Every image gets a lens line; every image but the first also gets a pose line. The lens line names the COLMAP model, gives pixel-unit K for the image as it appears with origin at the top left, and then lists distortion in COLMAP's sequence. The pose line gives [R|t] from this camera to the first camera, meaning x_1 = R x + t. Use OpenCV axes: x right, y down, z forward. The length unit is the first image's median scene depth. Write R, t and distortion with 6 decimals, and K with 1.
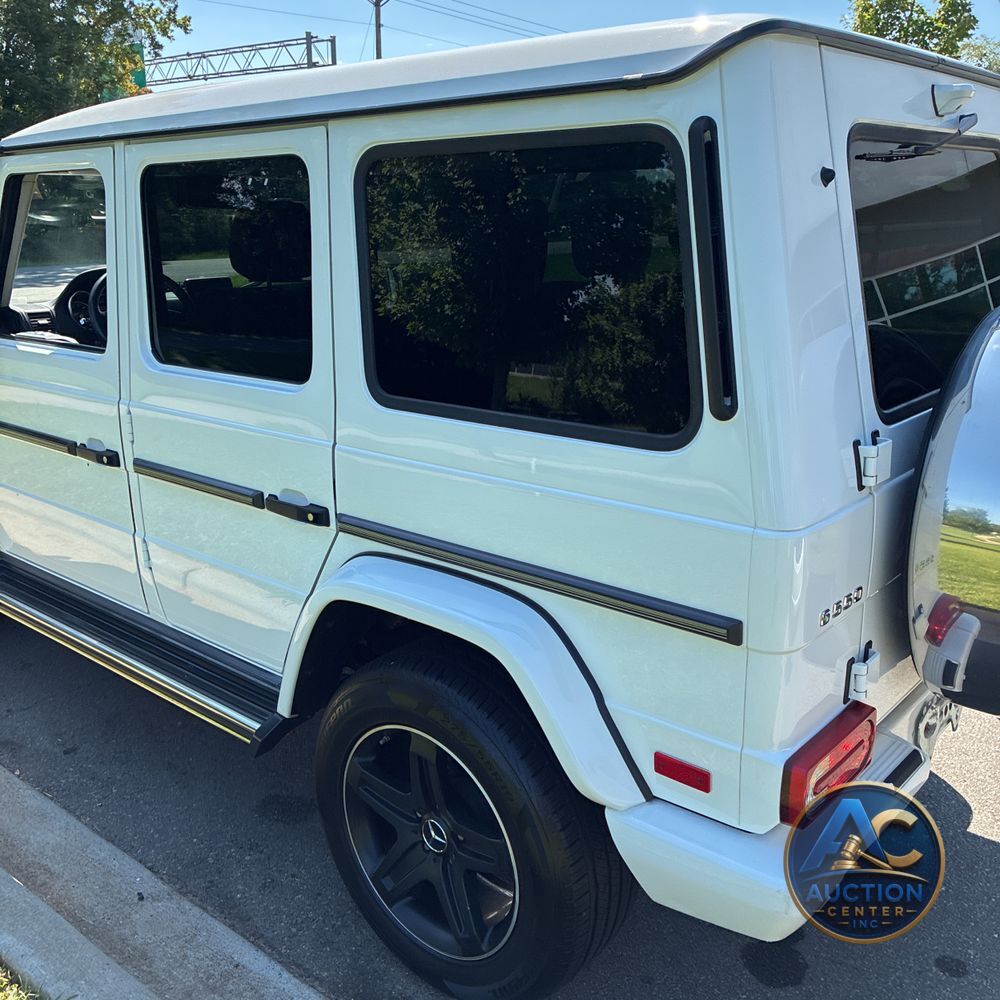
lens RADIAL K [[1021.7, 0, 500.0], [0, 1021.7, 500.0], [0, 0, 1]] dist [0.016602, 0.000277]
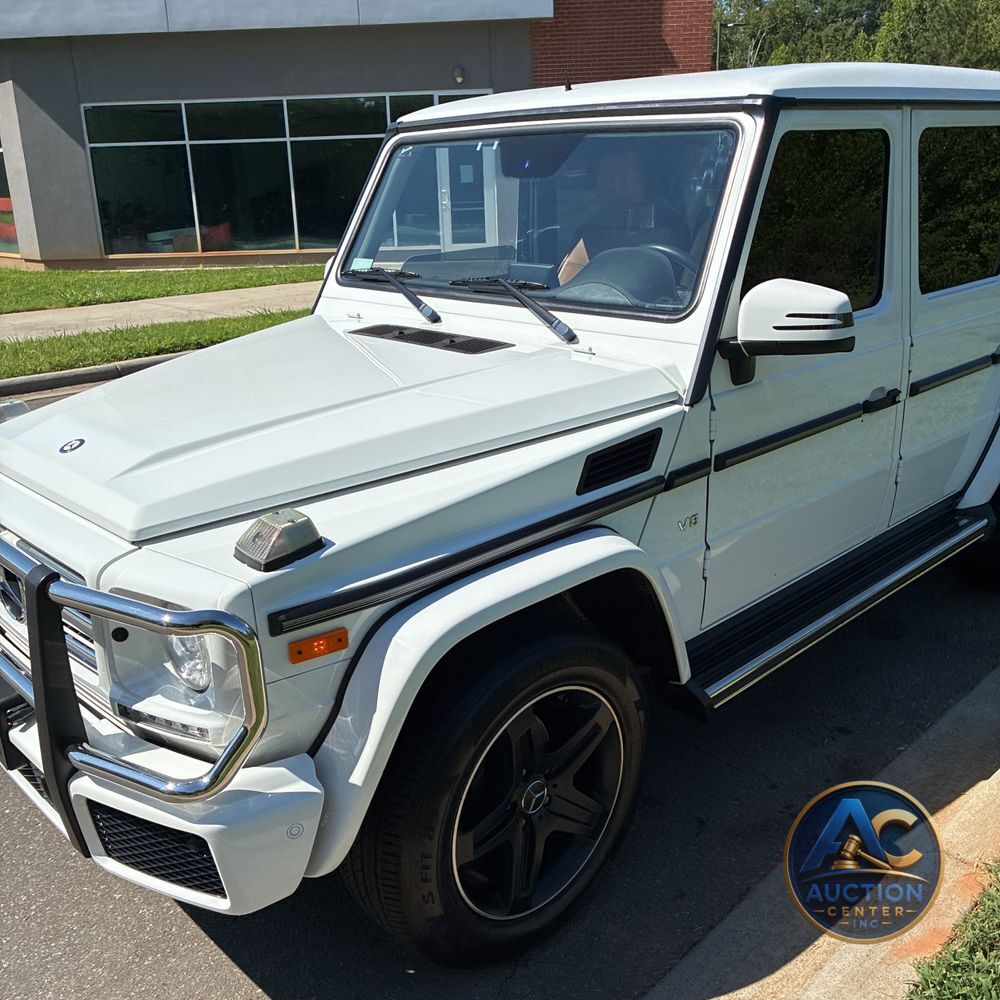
lens RADIAL K [[994.4, 0, 513.4], [0, 994.4, 503.5], [0, 0, 1]] dist [0.077255, -0.130301]
pose [[0.091260, -0.302525, 0.948762, -1.657340], [0.314512, 0.912729, 0.260783, -0.388617], [-0.944857, 0.274598, 0.178443, 1.372682]]
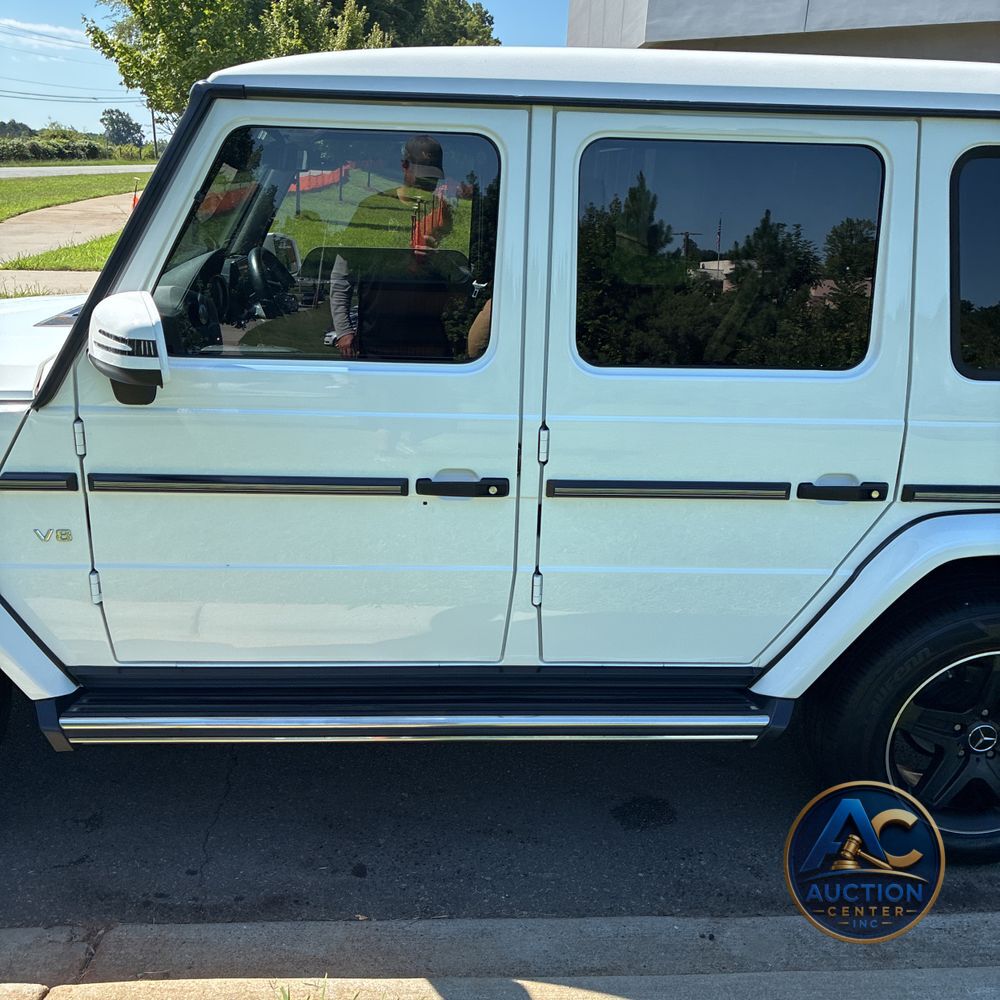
lens RADIAL K [[1004.2, 0, 512.0], [0, 1004.2, 499.7], [0, 0, 1]] dist [-0.007632, 0.036022]
pose [[0.720881, -0.176147, 0.670301, -1.032367], [0.153236, 0.983736, 0.093716, -0.118139], [-0.675906, 0.035156, 0.736148, 0.438614]]
